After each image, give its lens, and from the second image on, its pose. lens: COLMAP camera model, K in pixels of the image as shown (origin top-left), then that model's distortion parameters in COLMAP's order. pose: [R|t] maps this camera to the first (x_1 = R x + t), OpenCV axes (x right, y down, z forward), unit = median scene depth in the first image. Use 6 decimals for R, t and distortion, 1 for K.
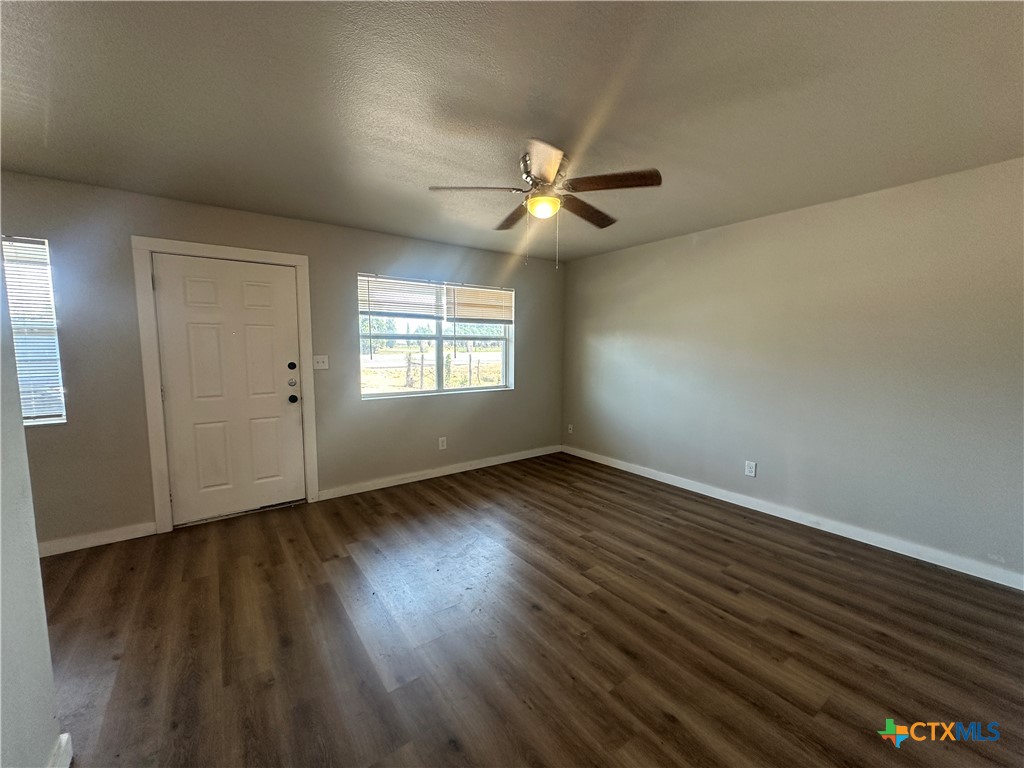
lens RADIAL K [[407.1, 0, 514.5], [0, 407.1, 392.5], [0, 0, 1]] dist [-0.000008, 0.000351]
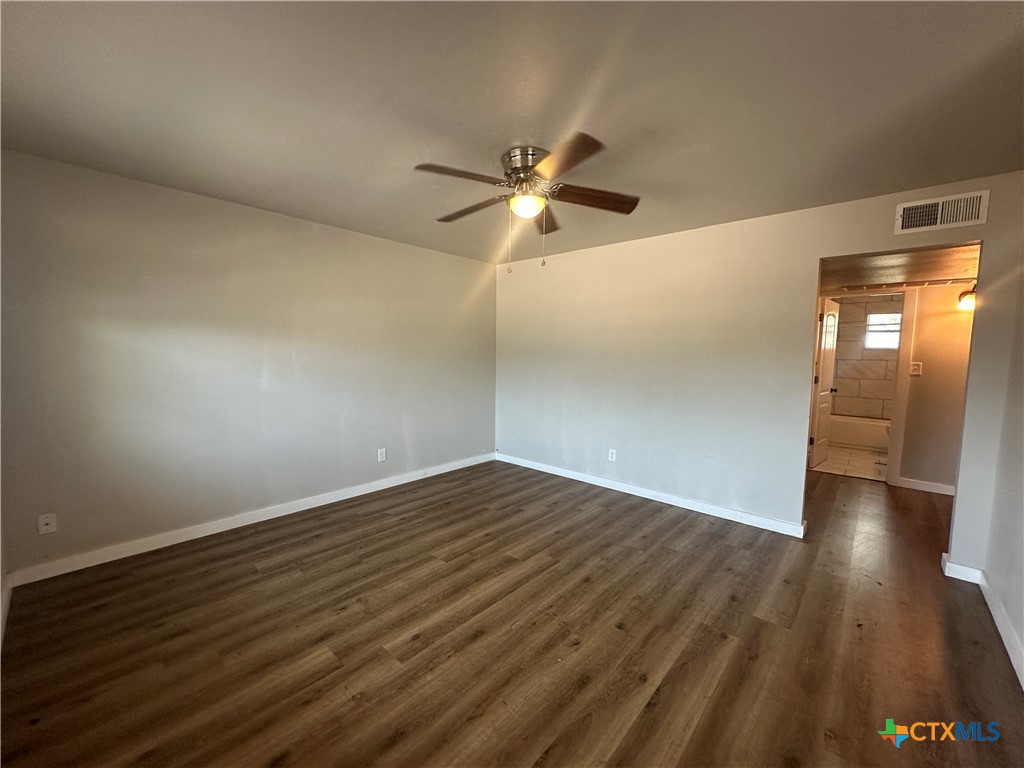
lens RADIAL K [[407.1, 0, 511.5], [0, 407.1, 388.7], [0, 0, 1]] dist [-0.000008, 0.000351]
pose [[-0.196078, -0.093202, 0.976149, -0.632236], [0.096581, 0.988797, 0.113810, -0.098347], [-0.975821, 0.116593, -0.184879, 0.885579]]
